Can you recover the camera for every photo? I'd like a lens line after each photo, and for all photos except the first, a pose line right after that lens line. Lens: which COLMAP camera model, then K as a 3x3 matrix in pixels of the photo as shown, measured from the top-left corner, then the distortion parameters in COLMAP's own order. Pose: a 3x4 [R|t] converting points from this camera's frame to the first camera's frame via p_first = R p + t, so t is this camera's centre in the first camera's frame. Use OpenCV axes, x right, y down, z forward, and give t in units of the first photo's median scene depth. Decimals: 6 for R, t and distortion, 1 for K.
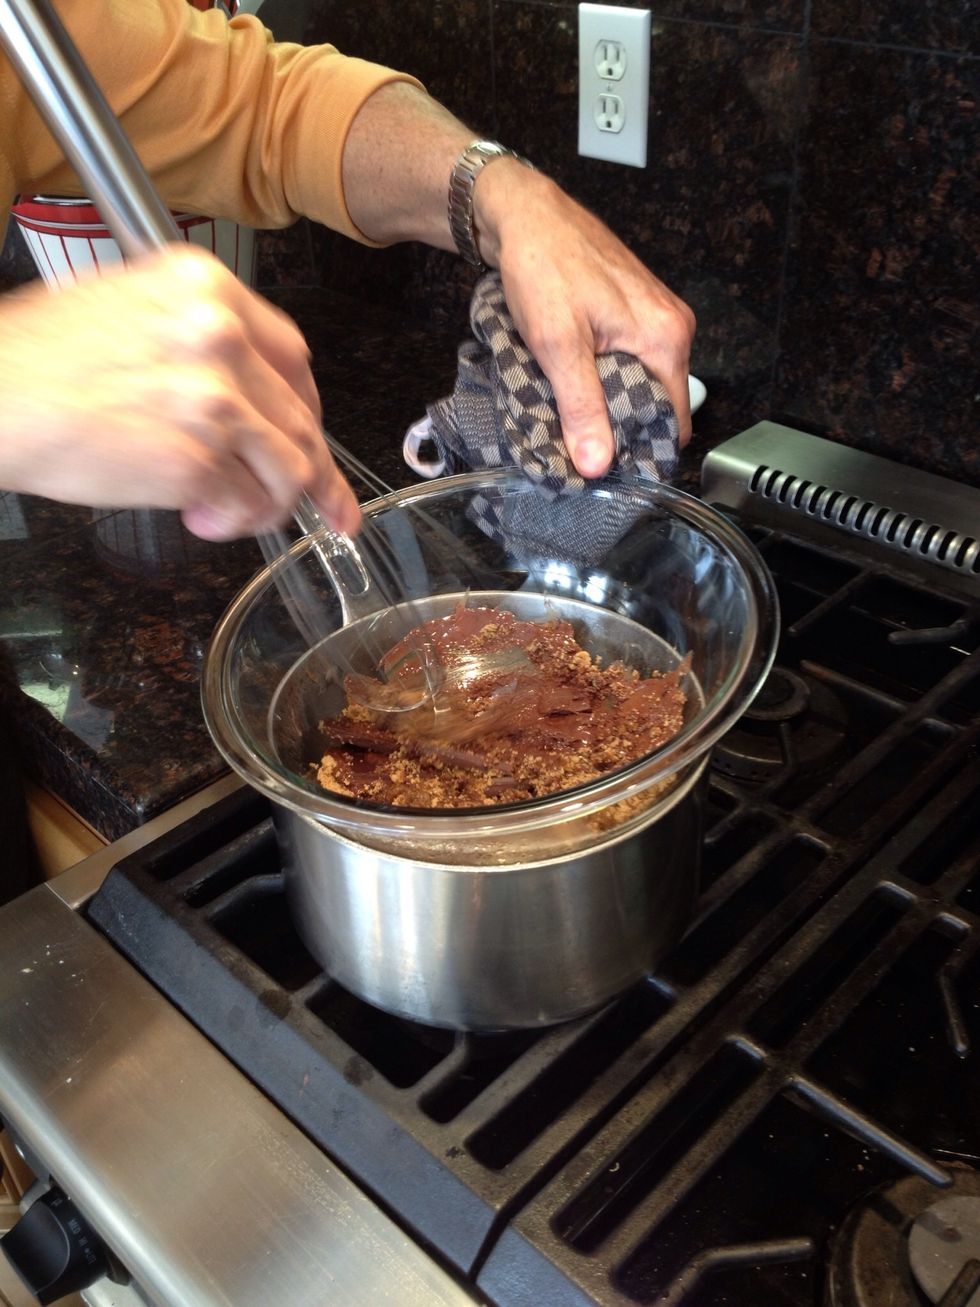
lens RADIAL K [[1250.0, 0, 497.2], [0, 1250.0, 653.6], [0, 0, 1]] dist [0.152700, -0.376232]
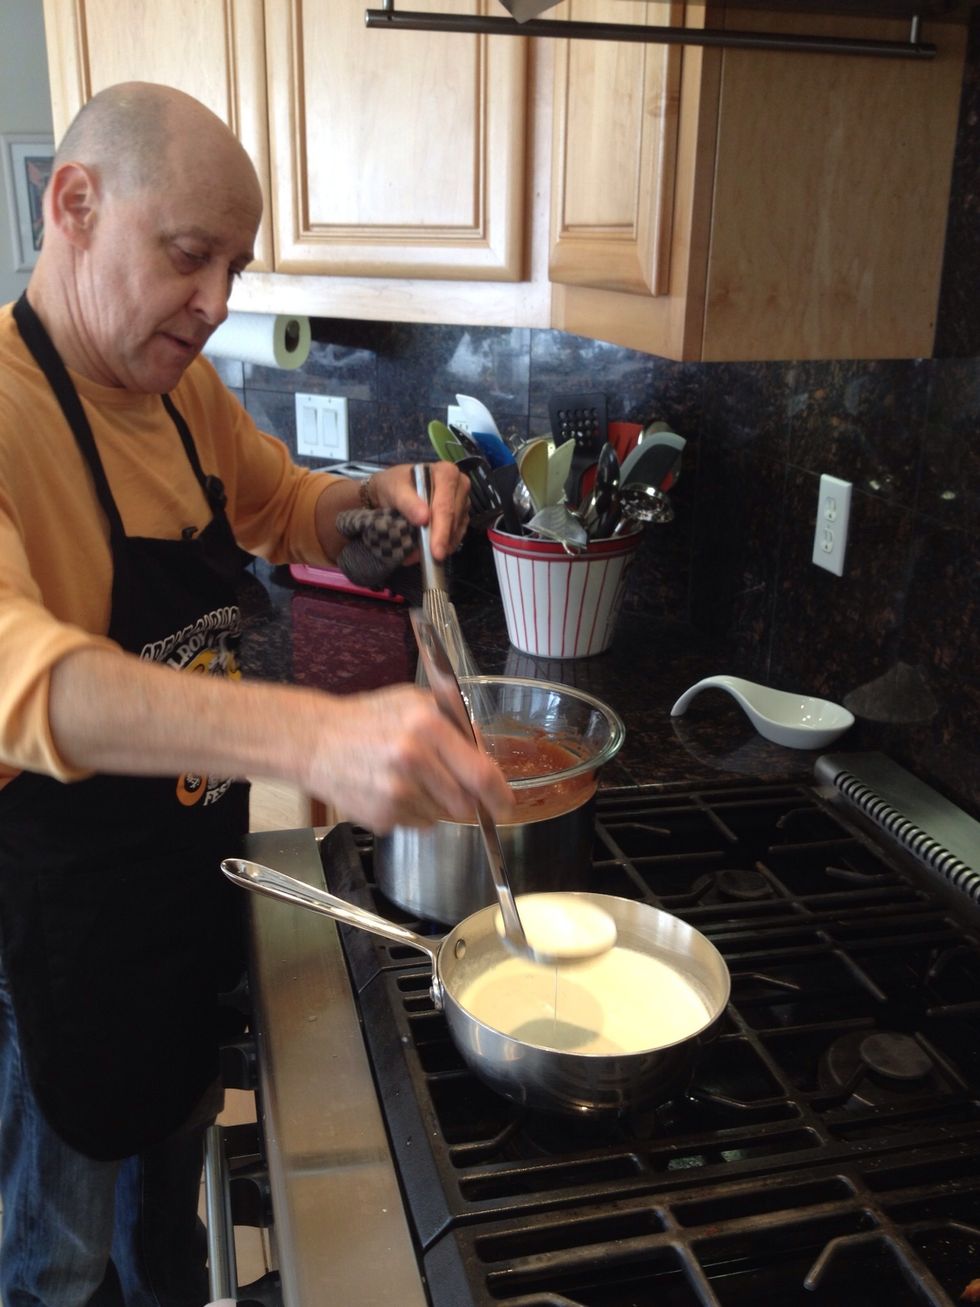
lens RADIAL K [[1251.8, 0, 490.0], [0, 1251.8, 653.5], [0, 0, 1]] dist [0.164047, -0.416235]
pose [[0.850093, 0.208361, -0.483660, 0.536741], [-0.338070, 0.920095, -0.197822, 0.154897], [0.403795, 0.331678, 0.852607, -0.462670]]
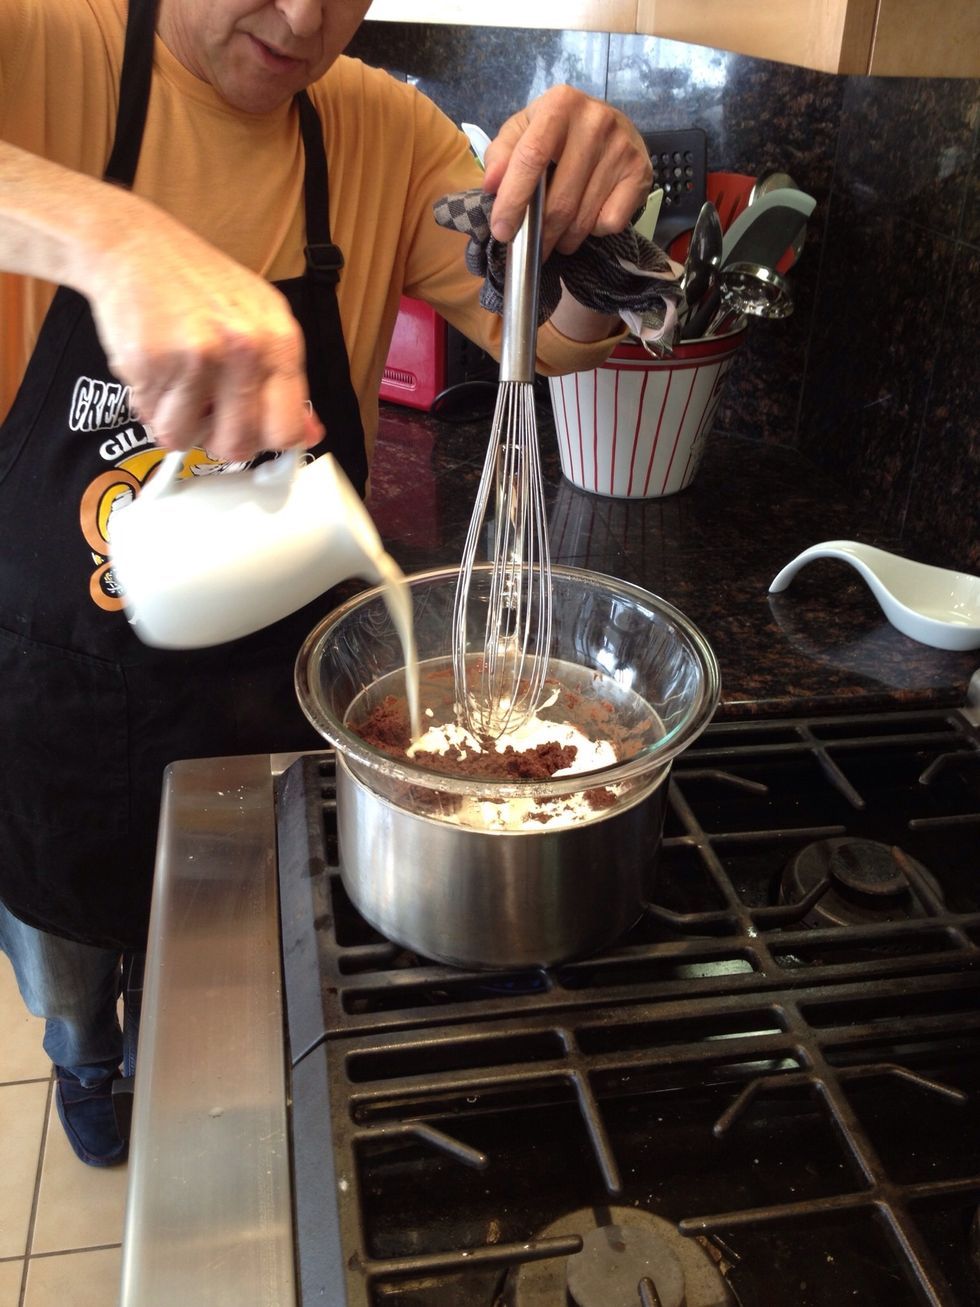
lens RADIAL K [[1251.8, 0, 490.0], [0, 1251.8, 653.5], [0, 0, 1]] dist [0.164047, -0.416235]
pose [[0.815803, 0.325277, -0.478185, 0.343083], [-0.376441, 0.926362, -0.012083, -0.003117], [0.439041, 0.189866, 0.878176, -0.123655]]
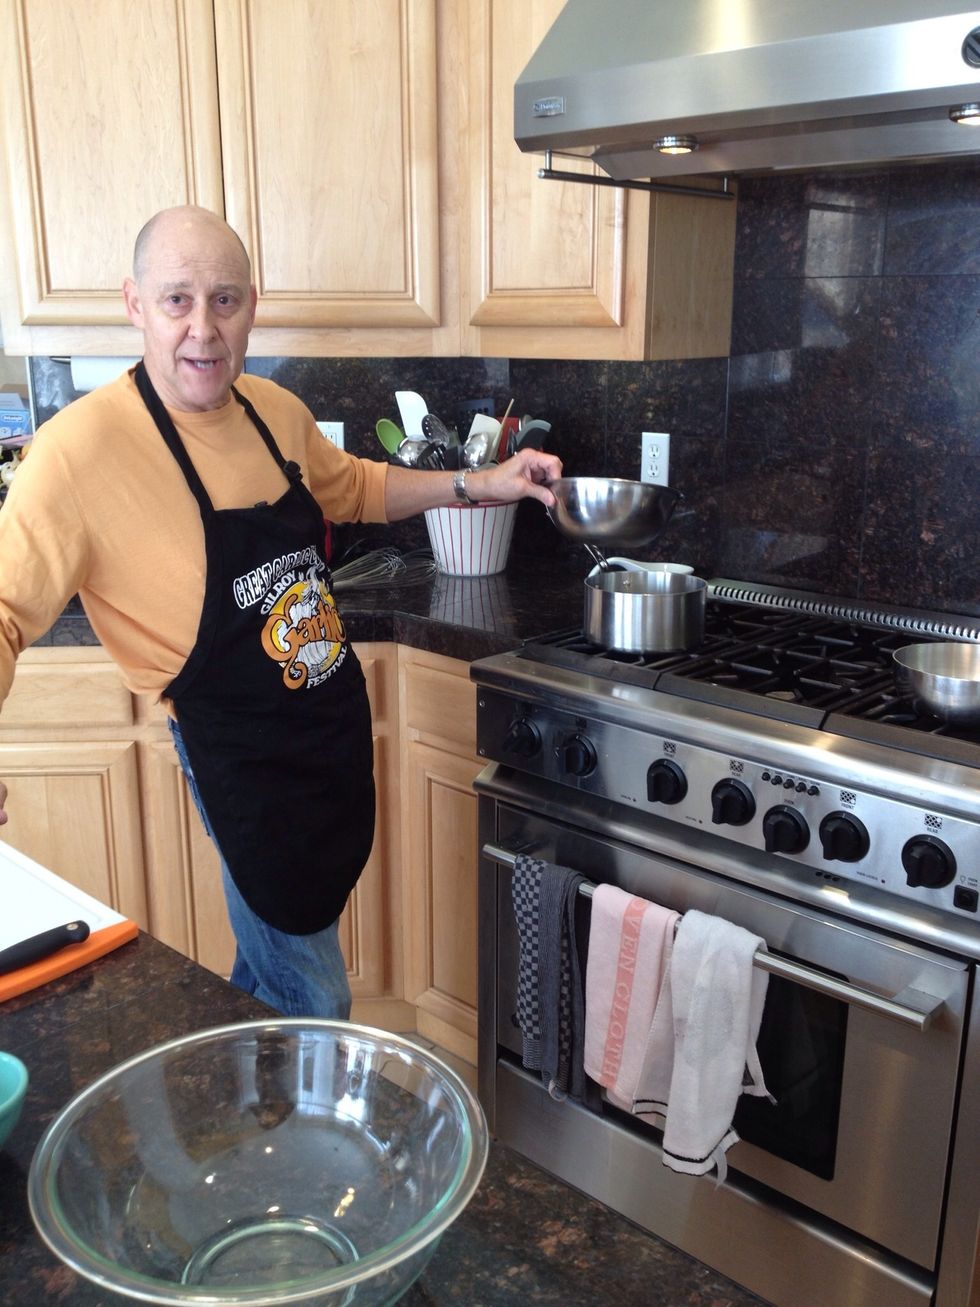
lens RADIAL K [[1251.8, 0, 490.0], [0, 1251.8, 653.5], [0, 0, 1]] dist [0.164047, -0.416235]
pose [[0.999326, 0.026091, 0.025827, -0.327287], [-0.015398, 0.936514, -0.350293, 0.904701], [-0.033326, 0.349659, 0.936284, -1.388486]]
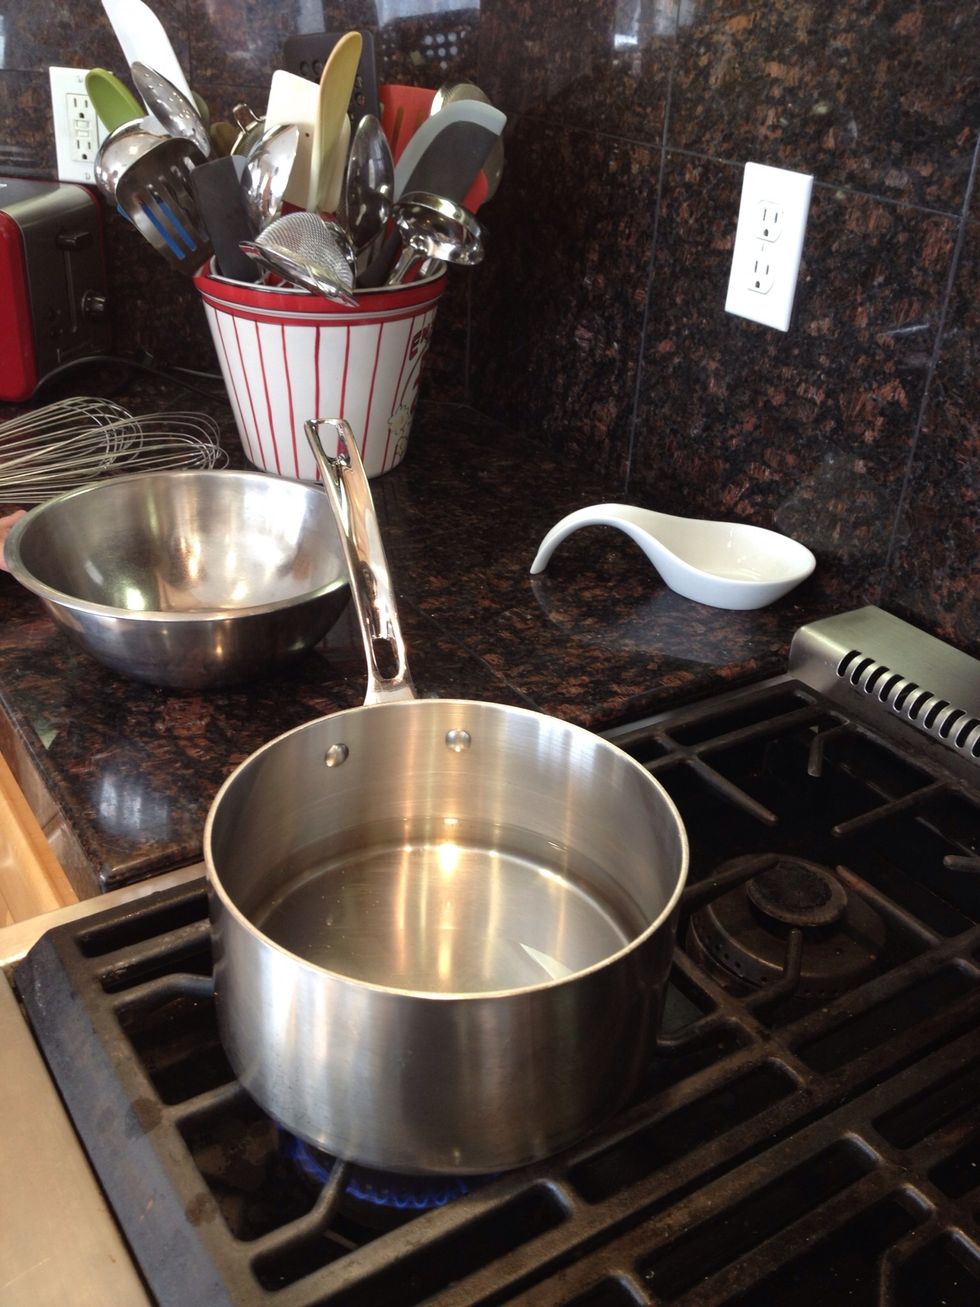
lens RADIAL K [[1251.8, 0, 490.0], [0, 1251.8, 653.5], [0, 0, 1]] dist [0.164047, -0.416235]
pose [[0.973010, 0.177846, -0.147043, 0.085191], [-0.192528, 0.976931, -0.092409, -0.008741], [0.127216, 0.118225, 0.984804, 0.044321]]
